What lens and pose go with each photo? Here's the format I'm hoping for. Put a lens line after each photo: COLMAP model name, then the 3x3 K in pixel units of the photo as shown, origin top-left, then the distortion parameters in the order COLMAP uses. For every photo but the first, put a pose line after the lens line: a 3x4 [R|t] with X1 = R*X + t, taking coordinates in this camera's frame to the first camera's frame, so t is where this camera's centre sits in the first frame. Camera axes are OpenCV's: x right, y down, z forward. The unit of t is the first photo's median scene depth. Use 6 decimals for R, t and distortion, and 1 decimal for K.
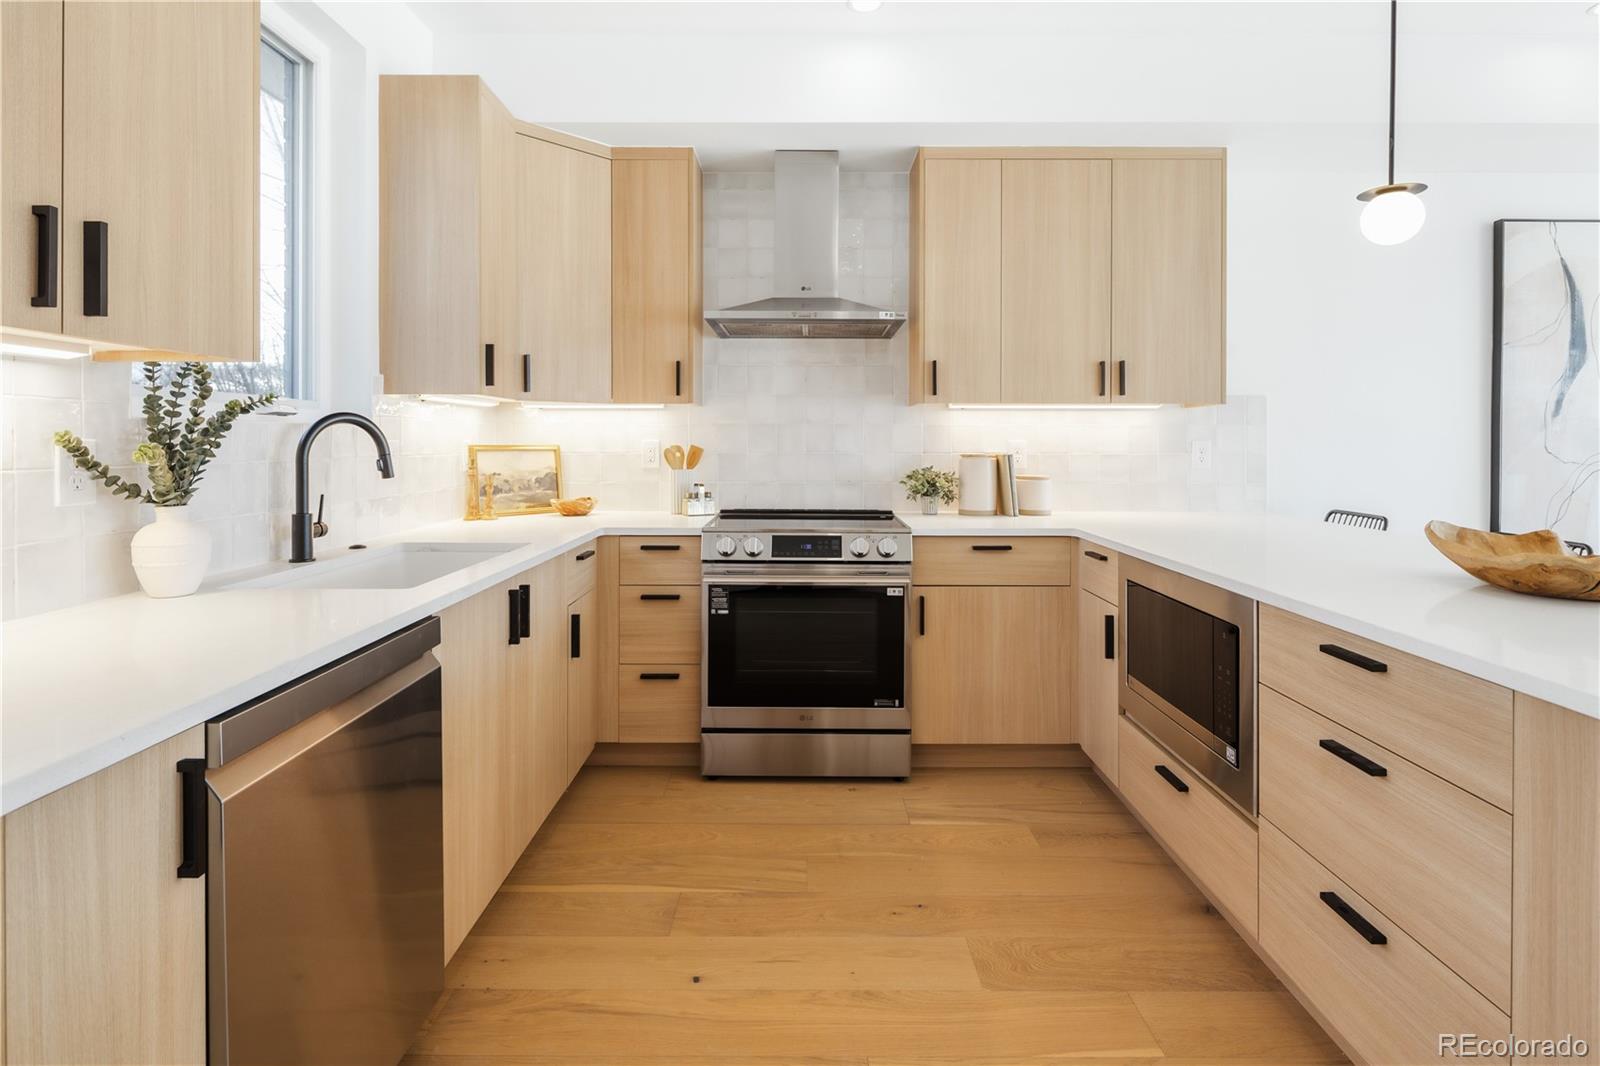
lens RADIAL K [[778.2, 0, 804.5], [0, 778.2, 448.6], [0, 0, 1]] dist [0.000713, -0.000167]
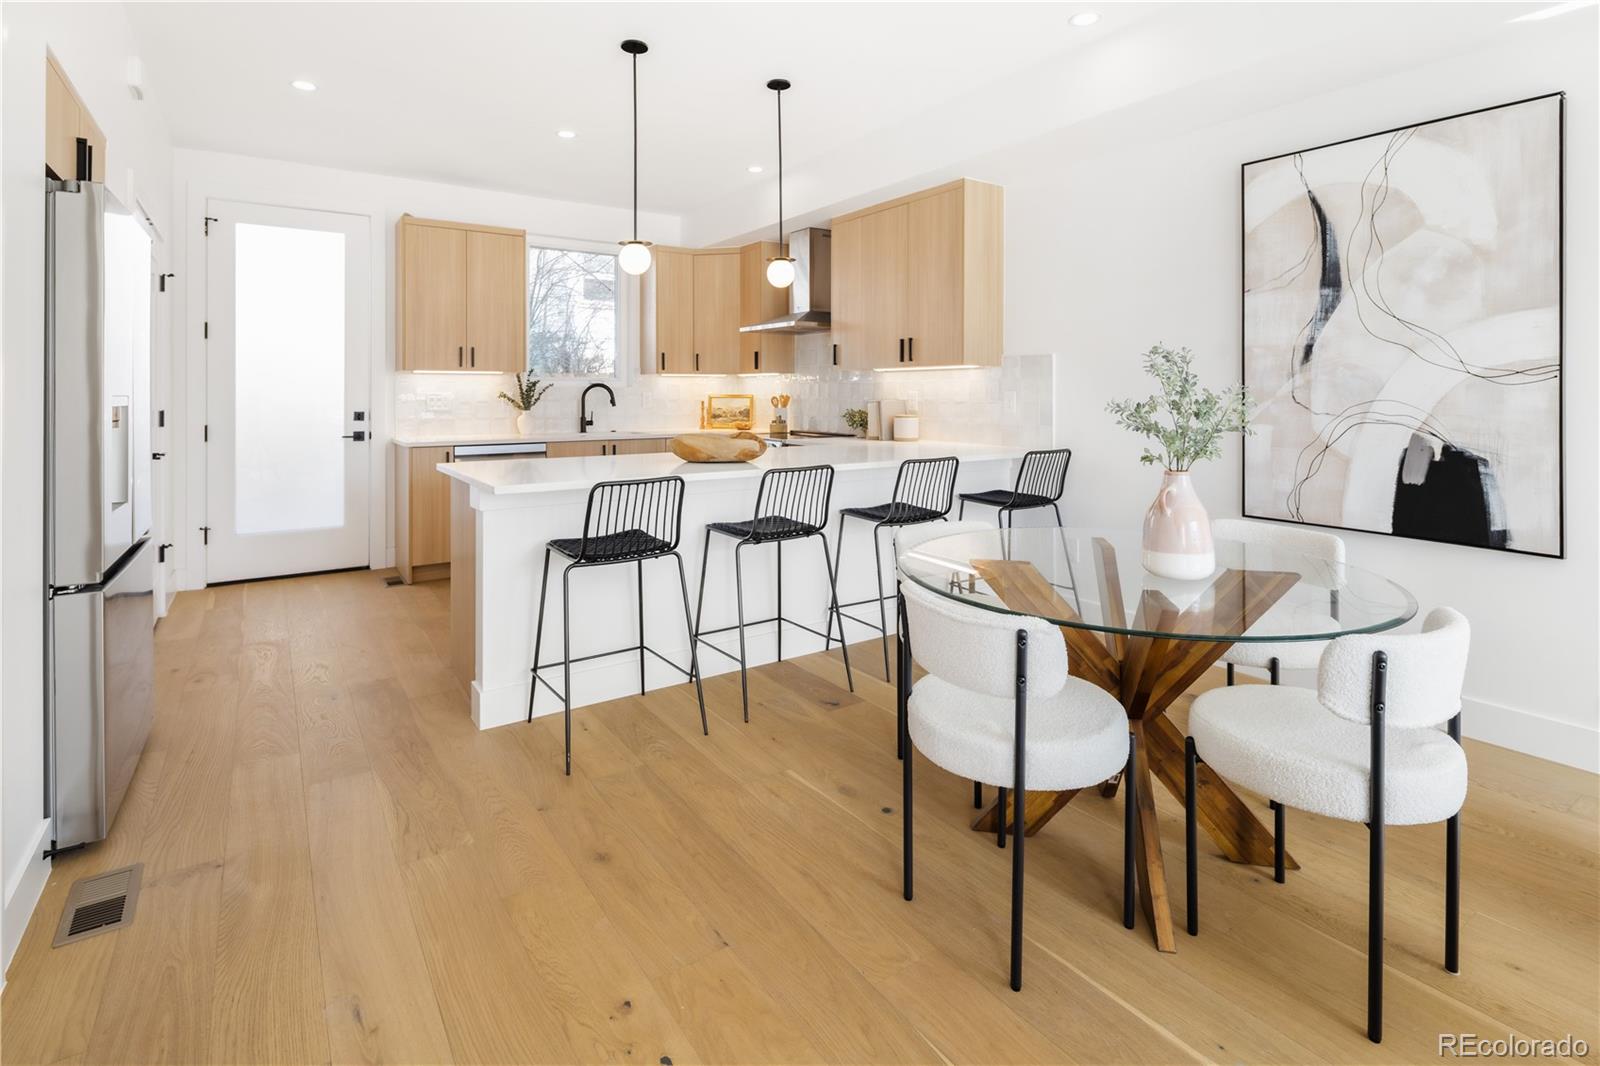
lens RADIAL K [[788.2, 0, 793.3], [0, 788.2, 396.9], [0, 0, 1]] dist [-0.000210, -0.000012]
pose [[0.561994, 0.001650, -0.827140, 1.703441], [-0.004815, 0.999988, -0.001277, 0.003571], [0.827128, 0.004700, 0.561995, -0.035552]]
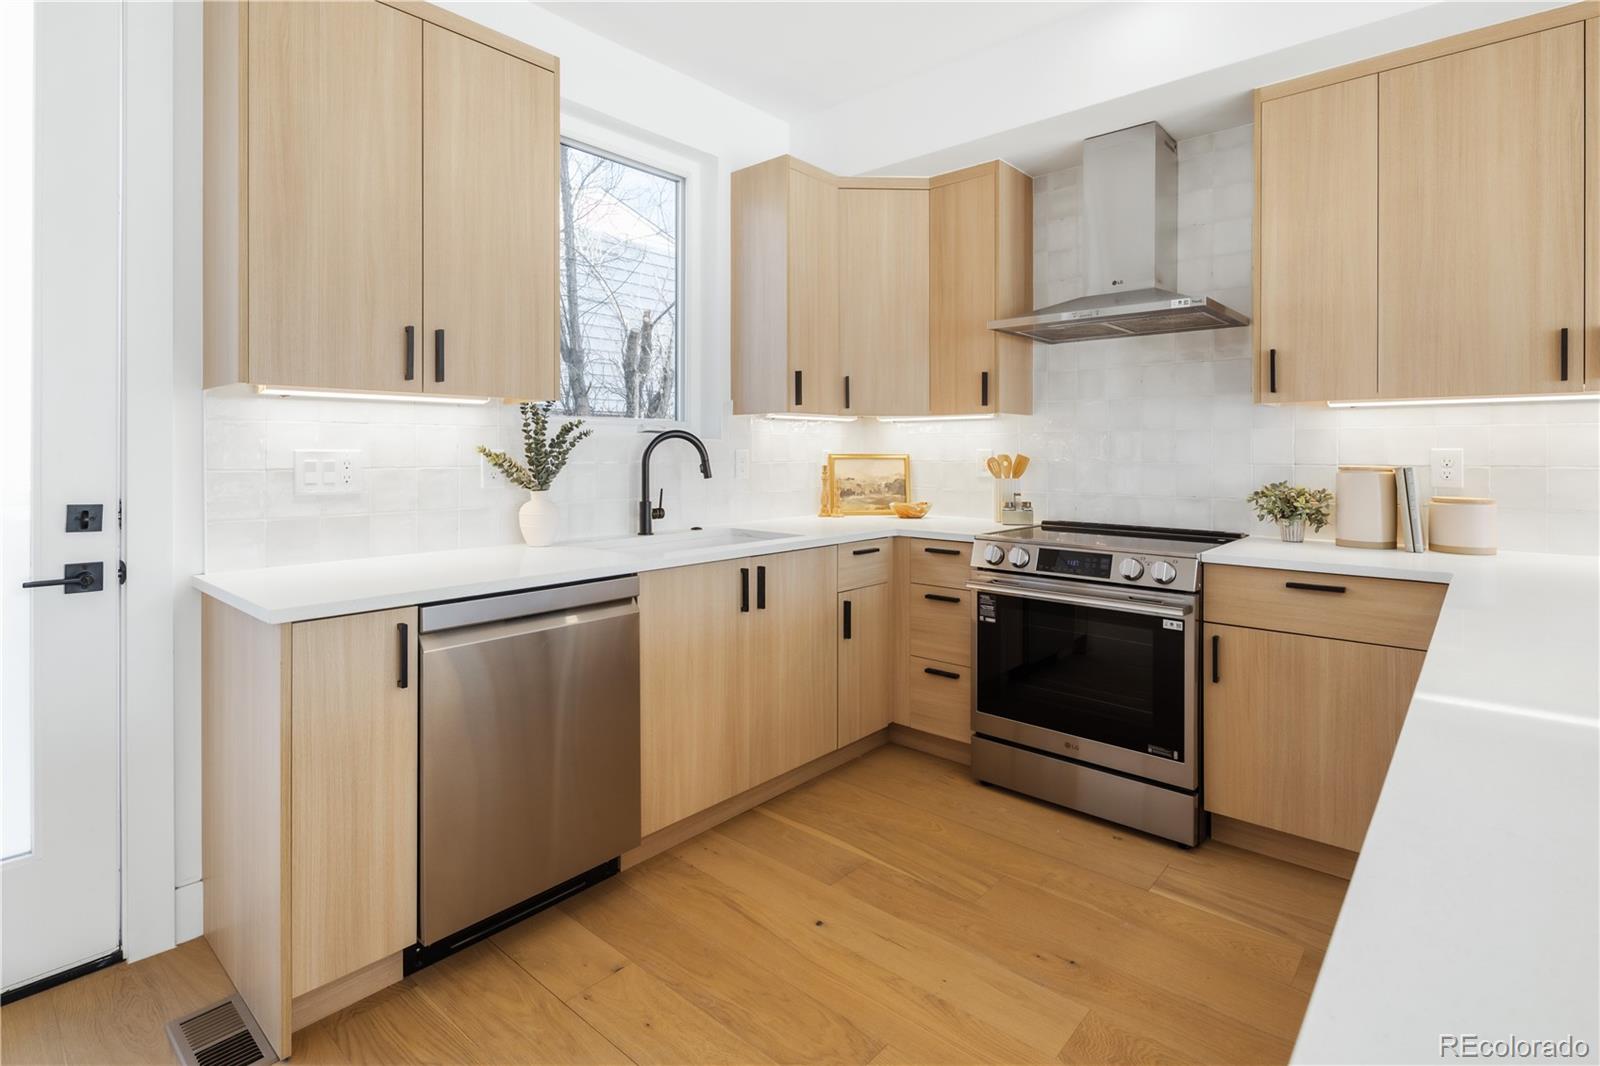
lens RADIAL K [[784.5, 0, 799.7], [0, 784.5, 456.8], [0, 0, 1]] dist [0.000352, -0.000686]
pose [[0.748472, 0.003248, -0.663158, 0.380374], [-0.004668, 0.999989, -0.000371, 0.000424], [0.663150, 0.003373, 0.748479, 0.076738]]
